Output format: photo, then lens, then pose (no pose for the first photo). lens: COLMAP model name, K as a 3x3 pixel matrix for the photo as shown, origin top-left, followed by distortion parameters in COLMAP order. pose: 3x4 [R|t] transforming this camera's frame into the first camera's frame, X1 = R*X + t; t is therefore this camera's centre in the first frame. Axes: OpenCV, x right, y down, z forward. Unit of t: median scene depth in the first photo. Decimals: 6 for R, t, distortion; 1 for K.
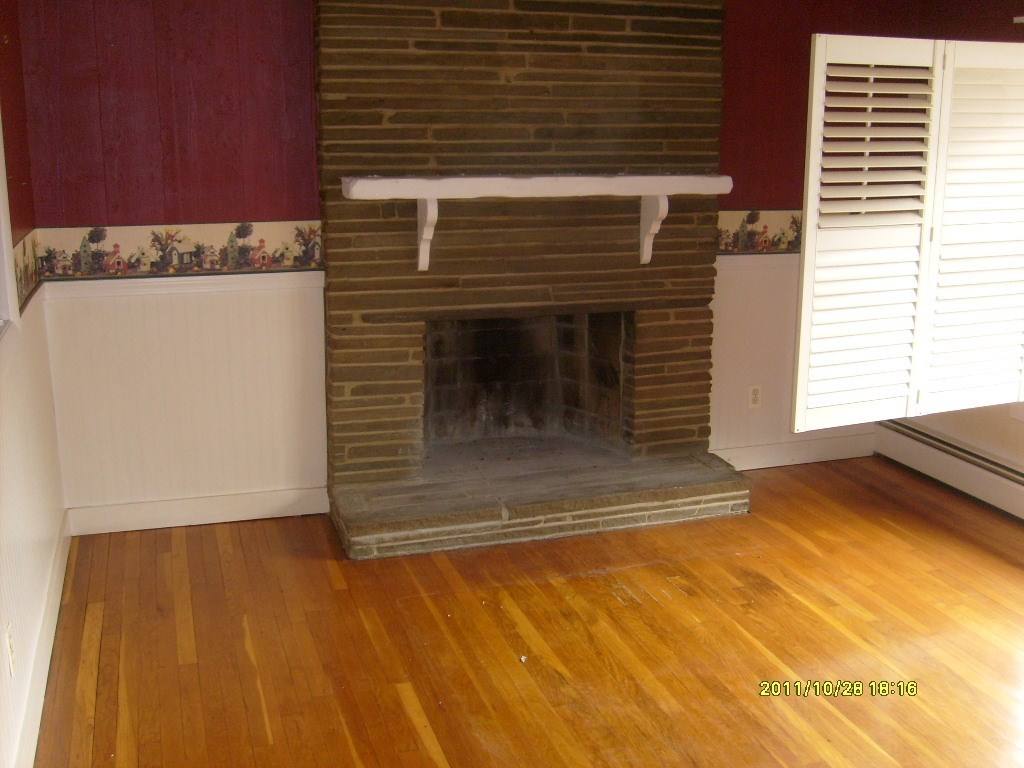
lens RADIAL K [[1109.1, 0, 504.9], [0, 1109.1, 389.8], [0, 0, 1]] dist [-0.146388, 0.129793]
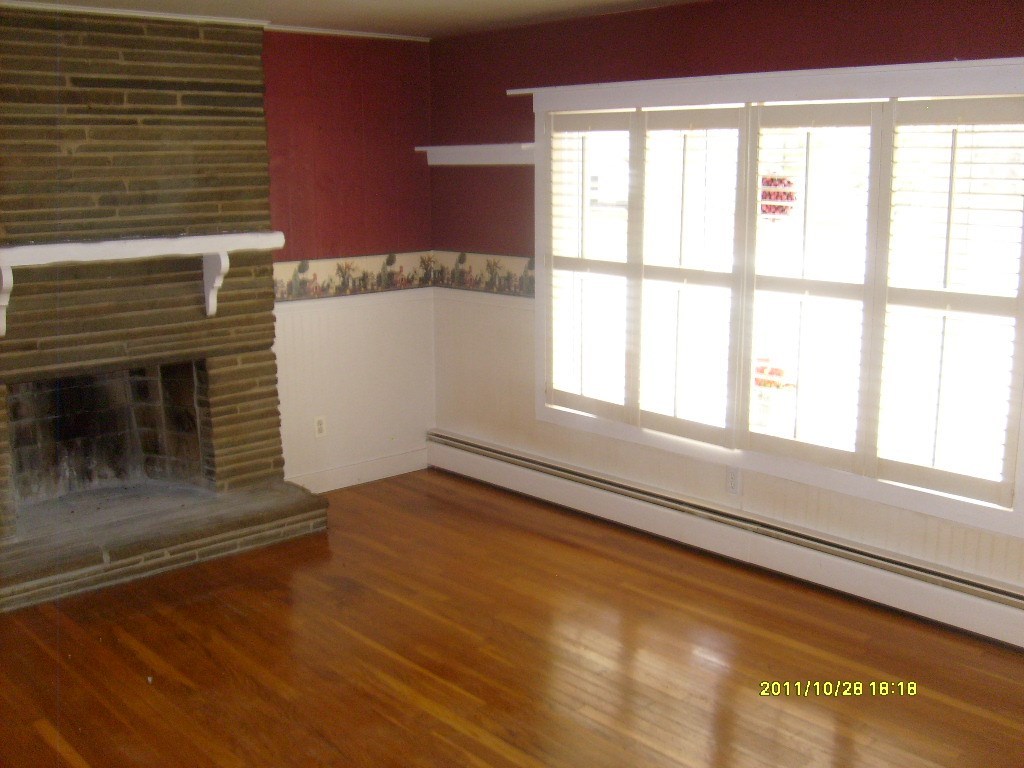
lens RADIAL K [[1109.1, 0, 504.9], [0, 1109.1, 389.8], [0, 0, 1]] dist [-0.146388, 0.129793]
pose [[0.911510, -0.089062, 0.401518, -0.052649], [0.107232, 0.993969, -0.022957, 0.015910], [-0.397052, 0.063982, 0.915563, -0.110695]]
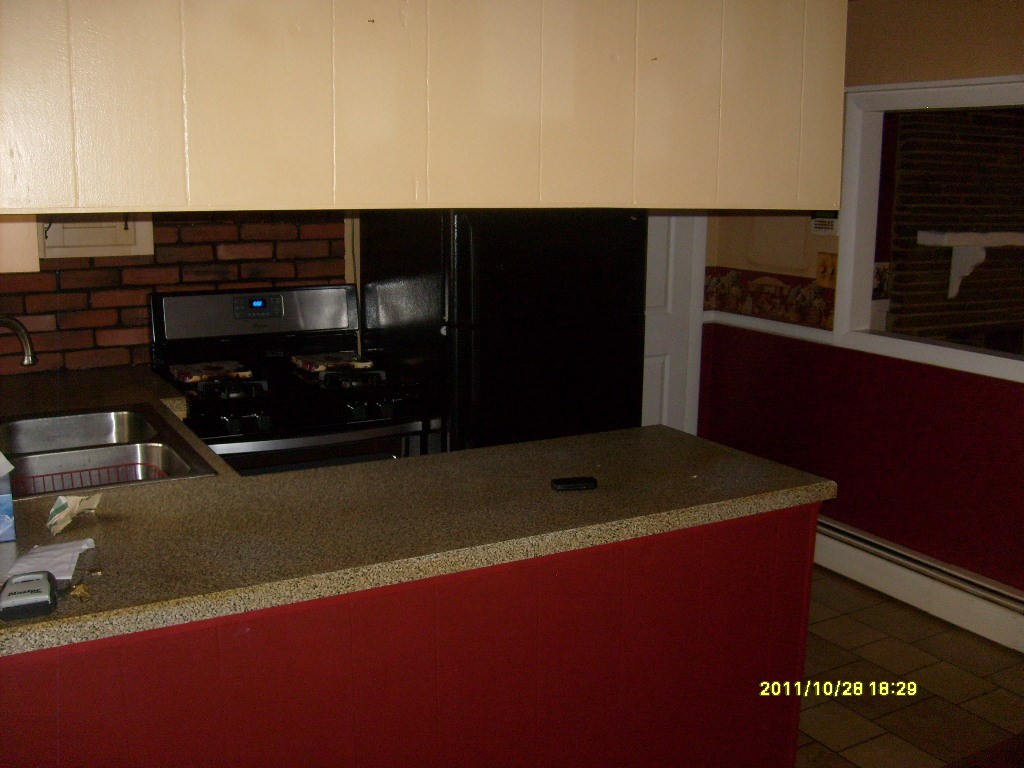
lens RADIAL K [[1109.1, 0, 504.9], [0, 1109.1, 389.8], [0, 0, 1]] dist [-0.146388, 0.129793]
pose [[0.984695, -0.030325, 0.171631, -0.627599], [0.039600, 0.997920, -0.050876, 0.038857], [-0.169731, 0.056894, 0.983847, -0.172319]]
